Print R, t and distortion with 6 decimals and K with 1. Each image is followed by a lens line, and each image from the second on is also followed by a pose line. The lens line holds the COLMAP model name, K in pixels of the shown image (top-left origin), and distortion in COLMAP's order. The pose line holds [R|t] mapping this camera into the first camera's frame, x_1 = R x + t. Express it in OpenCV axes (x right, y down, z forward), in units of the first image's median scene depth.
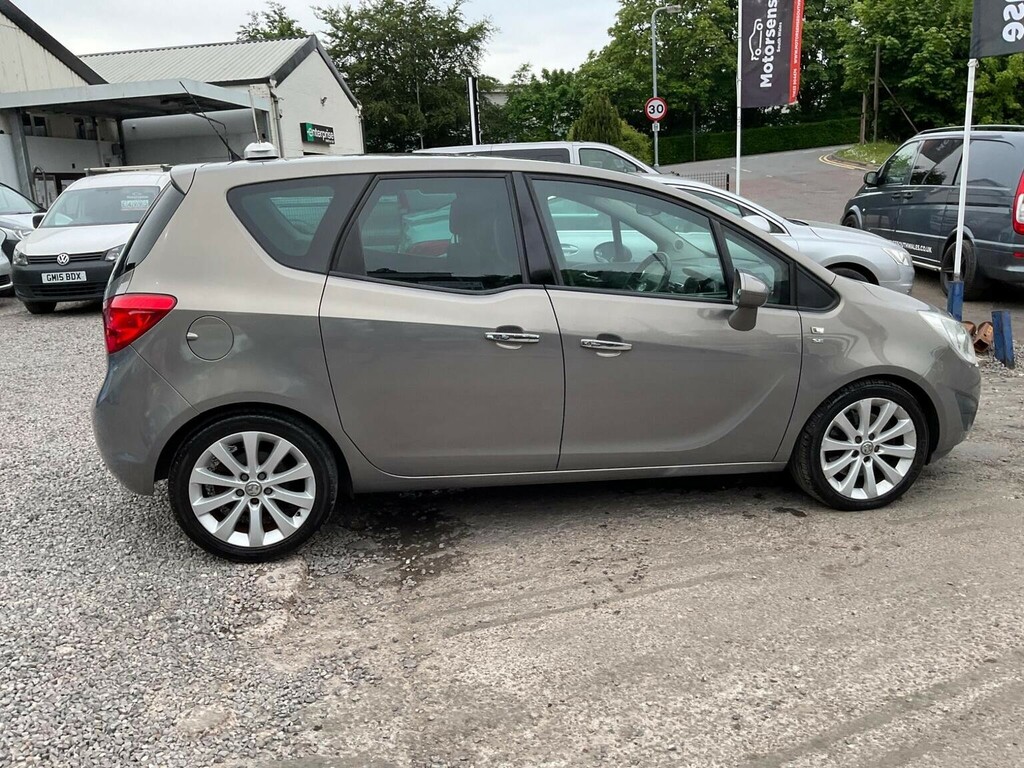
lens RADIAL K [[848.4, 0, 514.7], [0, 848.4, 380.1], [0, 0, 1]] dist [0.069274, -0.133684]
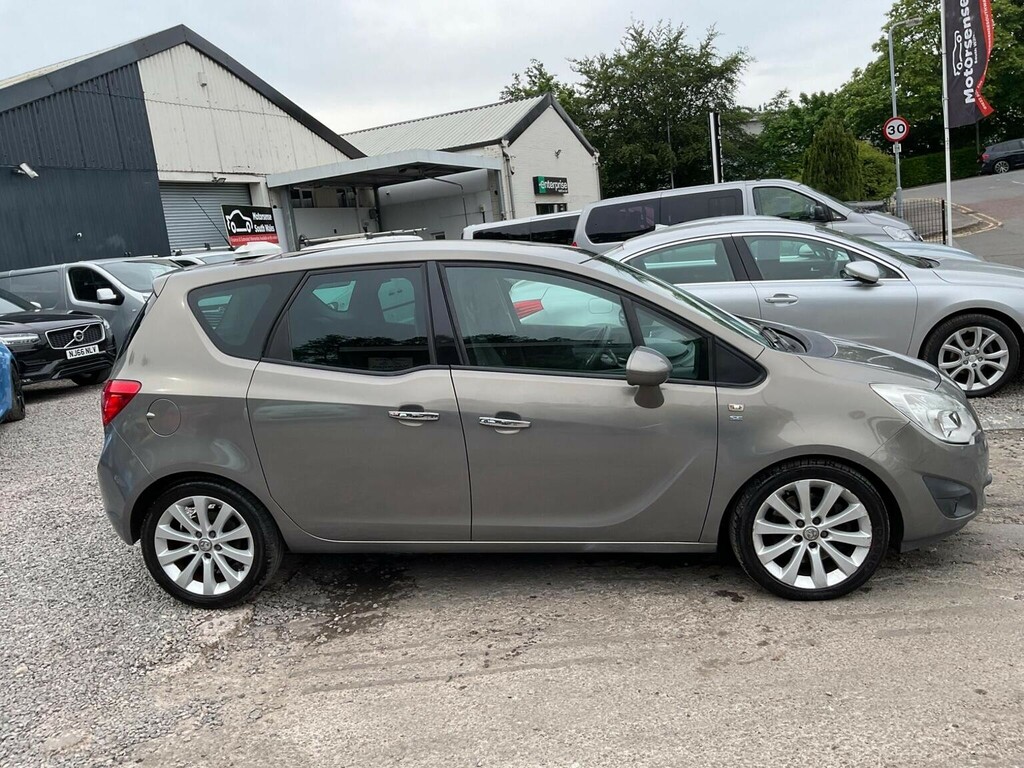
lens RADIAL K [[845.8, 0, 511.7], [0, 845.8, 382.5], [0, 0, 1]] dist [0.079099, -0.157940]
pose [[0.947348, -0.005617, -0.320155, 0.405764], [-0.006358, 0.999319, -0.036344, -0.047685], [0.320141, 0.036466, 0.946668, 0.022092]]
